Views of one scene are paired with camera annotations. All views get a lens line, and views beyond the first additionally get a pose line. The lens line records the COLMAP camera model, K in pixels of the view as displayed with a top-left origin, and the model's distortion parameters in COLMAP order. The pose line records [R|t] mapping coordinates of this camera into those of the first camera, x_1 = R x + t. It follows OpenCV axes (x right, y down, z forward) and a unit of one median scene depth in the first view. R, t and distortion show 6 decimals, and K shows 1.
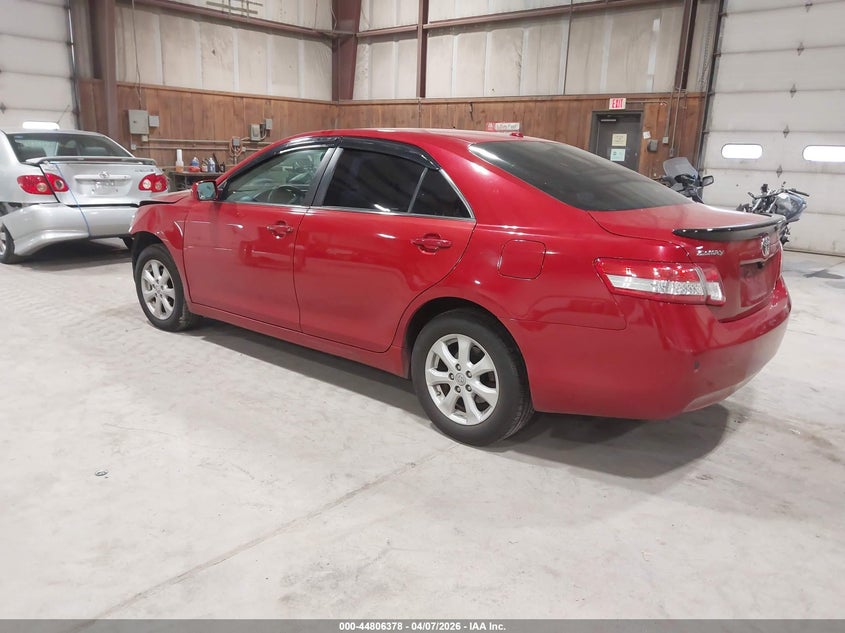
lens RADIAL K [[652.9, 0, 426.3], [0, 652.9, 343.1], [0, 0, 1]] dist [-0.006080, -0.004990]
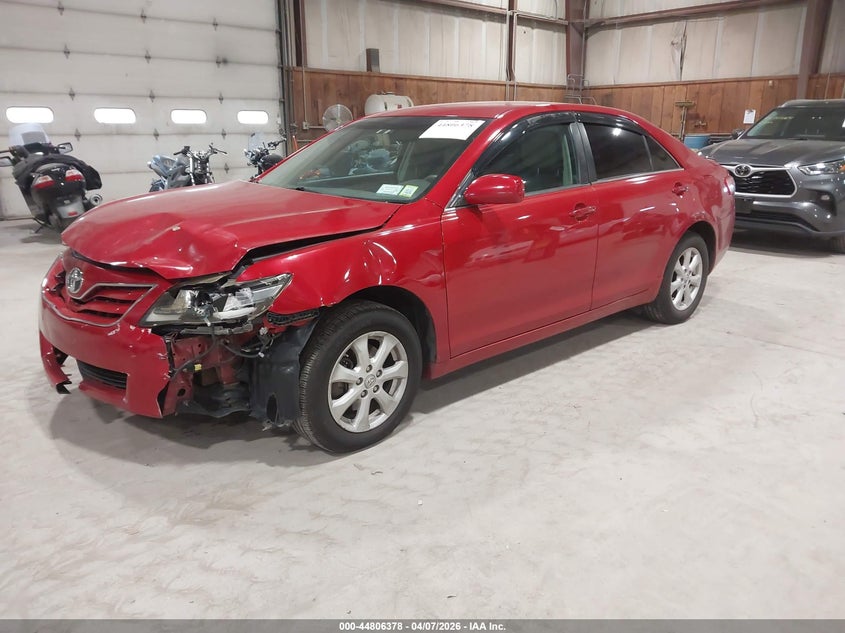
lens RADIAL K [[655.5, 0, 422.5], [0, 655.5, 316.5], [0, 0, 1]] dist [0.129014, -0.199039]
pose [[0.104534, -0.295358, 0.949651, -1.191626], [0.274241, 0.926421, 0.257946, -0.345034], [-0.955963, 0.233469, 0.177842, 1.050308]]
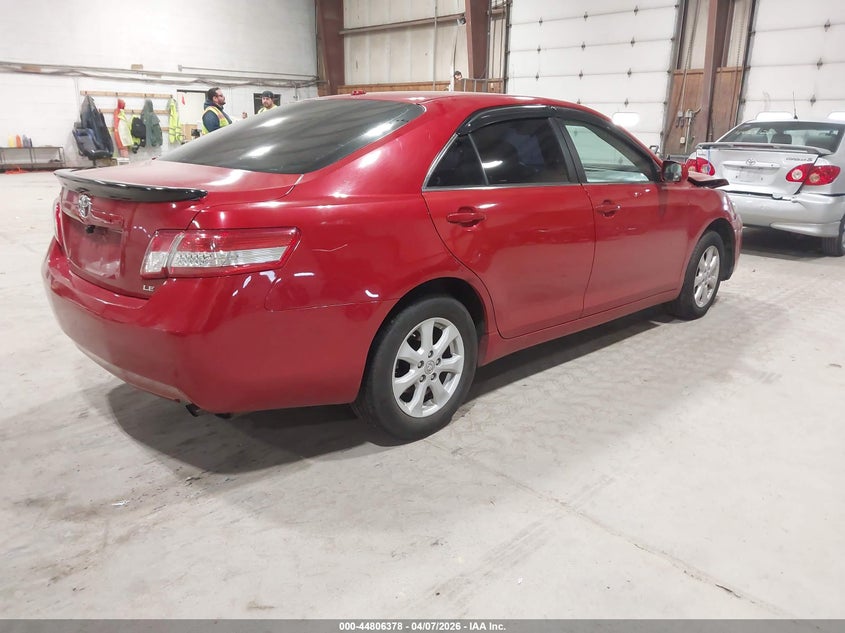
lens RADIAL K [[674.7, 0, 424.1], [0, 674.7, 289.2], [0, 0, 1]] dist [-0.002628, 0.000444]
pose [[-0.070767, 0.206810, -0.975818, 1.090554], [-0.295977, 0.929860, 0.218535, -0.298305], [0.952570, 0.304285, -0.004593, 1.133597]]
